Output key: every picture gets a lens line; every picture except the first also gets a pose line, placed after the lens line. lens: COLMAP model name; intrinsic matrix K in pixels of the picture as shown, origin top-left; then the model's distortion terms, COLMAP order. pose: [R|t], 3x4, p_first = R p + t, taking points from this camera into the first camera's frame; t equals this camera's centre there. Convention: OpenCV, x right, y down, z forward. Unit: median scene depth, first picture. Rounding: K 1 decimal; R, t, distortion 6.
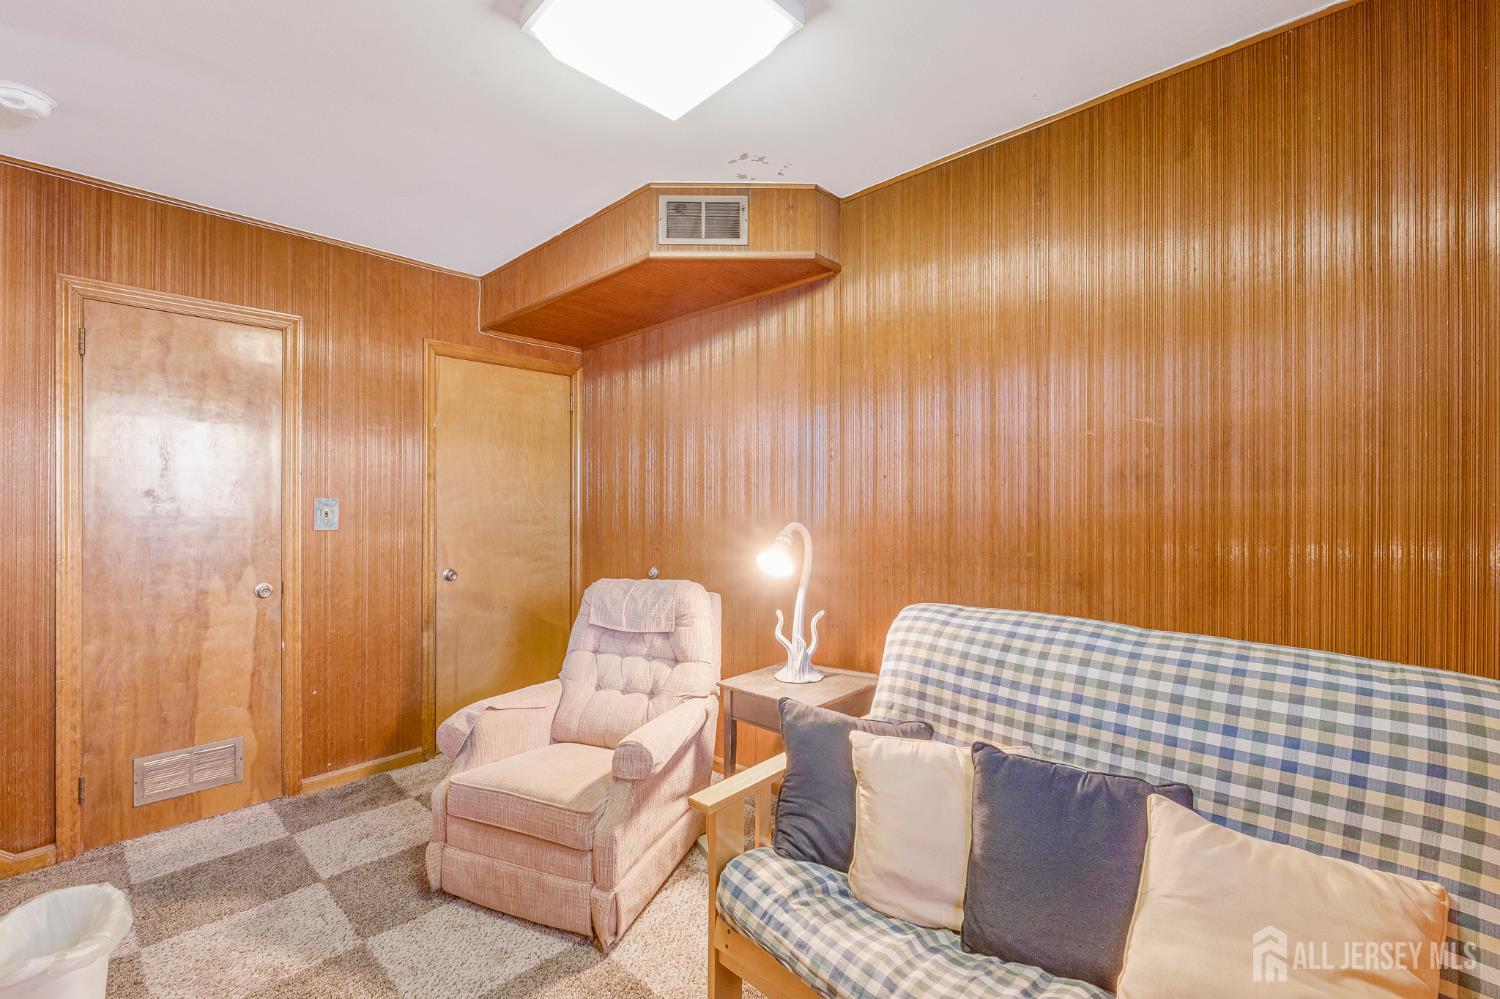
lens RADIAL K [[618.8, 0, 750.0], [0, 618.8, 499.5], [0, 0, 1]] dist [-0.000341, -0.000050]
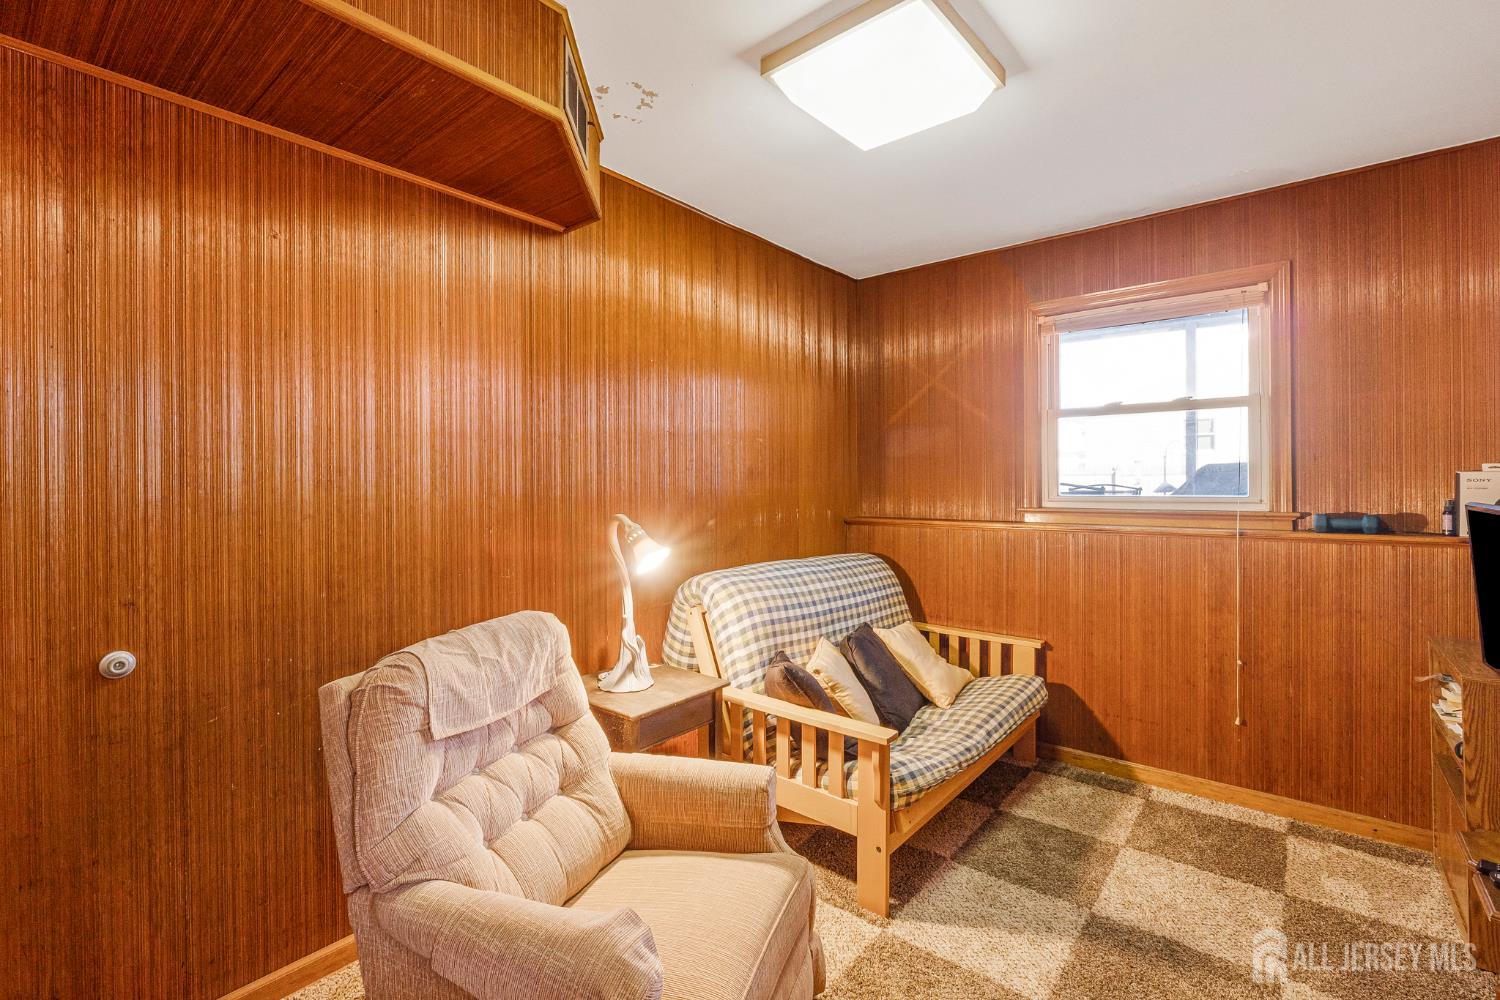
lens RADIAL K [[668.5, 0, 751.2], [0, 668.5, 488.1], [0, 0, 1]] dist [-0.002820, -0.000886]
pose [[-0.056798, -0.002351, 0.998383, -1.179762], [-0.001759, 0.999996, 0.002255, 0.000438], [-0.998384, -0.001629, -0.056802, 1.157820]]
